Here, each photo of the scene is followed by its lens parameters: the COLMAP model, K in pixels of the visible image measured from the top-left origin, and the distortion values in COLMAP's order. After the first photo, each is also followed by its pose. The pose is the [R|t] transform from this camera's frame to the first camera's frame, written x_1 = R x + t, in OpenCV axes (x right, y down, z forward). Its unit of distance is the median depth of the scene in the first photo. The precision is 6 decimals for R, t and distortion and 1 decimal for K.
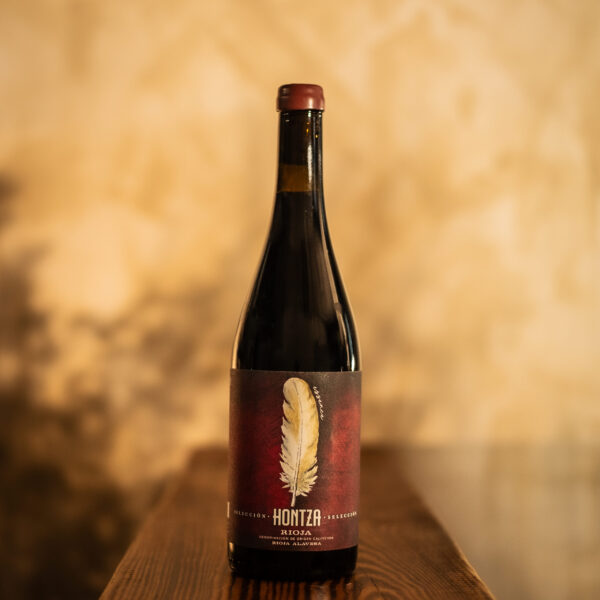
lens RADIAL K [[3228.3, 0, 298.4], [0, 3228.3, 299.3], [0, 0, 1]] dist [-0.994145, 0.000000]
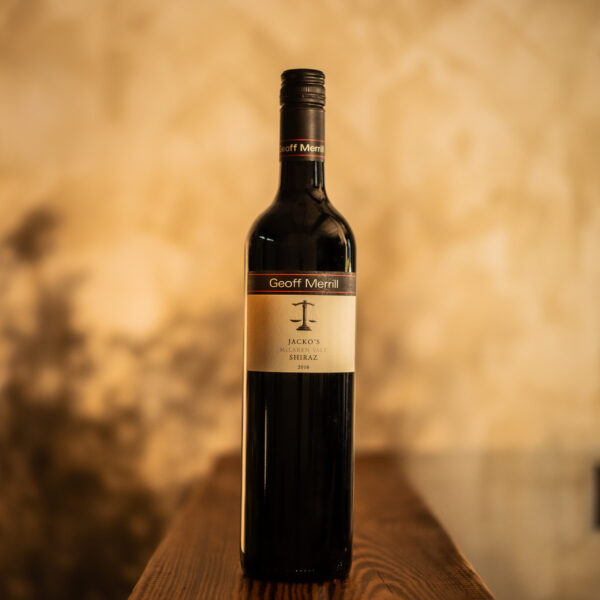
lens RADIAL K [[3228.3, 0, 300.2], [0, 3228.3, 300.5], [0, 0, 1]] dist [-0.994145, 0.000000]
pose [[0.999997, -0.000142, -0.002341, -0.001526], [0.000128, 0.999982, -0.006069, -0.000238], [0.002341, 0.006069, 0.999979, -0.114364]]
